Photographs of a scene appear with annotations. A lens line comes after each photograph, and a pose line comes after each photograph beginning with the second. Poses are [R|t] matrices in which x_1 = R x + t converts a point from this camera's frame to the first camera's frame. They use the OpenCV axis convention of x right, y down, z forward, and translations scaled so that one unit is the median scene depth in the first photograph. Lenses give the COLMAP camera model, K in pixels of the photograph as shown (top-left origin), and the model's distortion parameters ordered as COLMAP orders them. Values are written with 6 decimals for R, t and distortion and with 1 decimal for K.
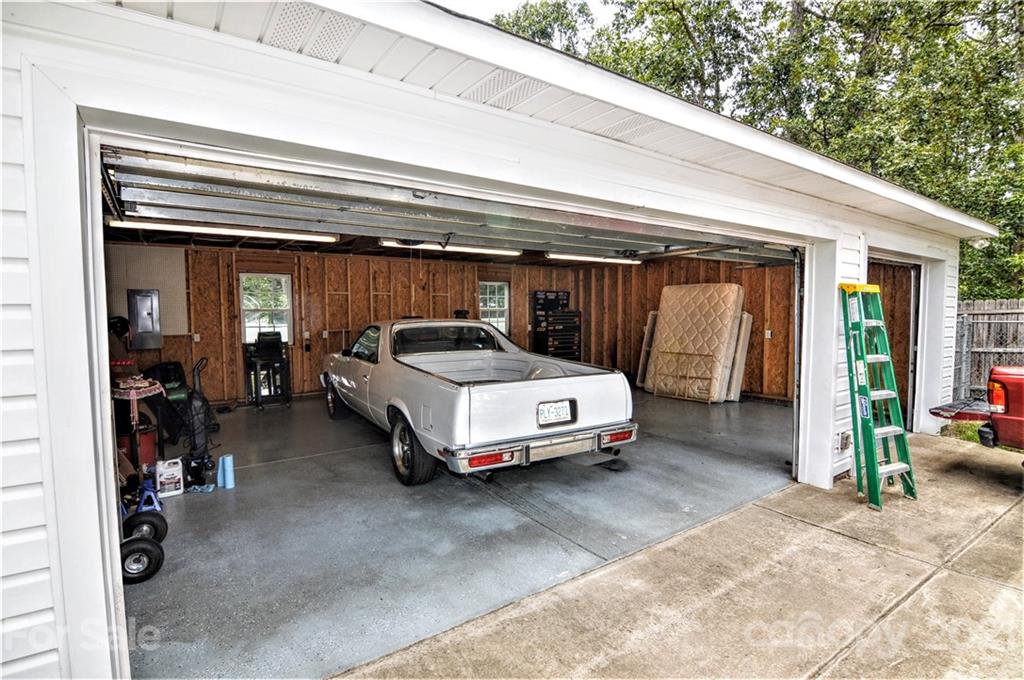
lens RADIAL K [[496.8, 0, 515.4], [0, 496.8, 342.8], [0, 0, 1]] dist [-0.004607, -0.014357]
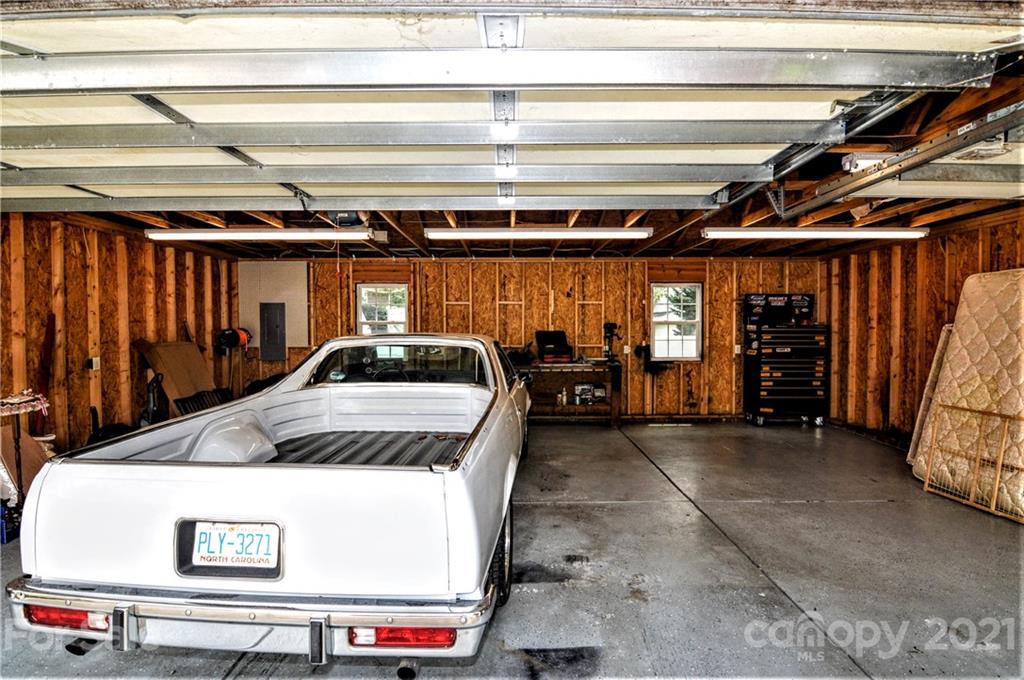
lens RADIAL K [[520.6, 0, 510.1], [0, 520.6, 345.9], [0, 0, 1]] dist [-0.011711, -0.001679]
pose [[0.819062, 0.022724, -0.573254, 0.192357], [-0.037778, 0.999183, -0.014369, -0.014574], [0.572459, 0.033426, 0.819252, 0.267398]]
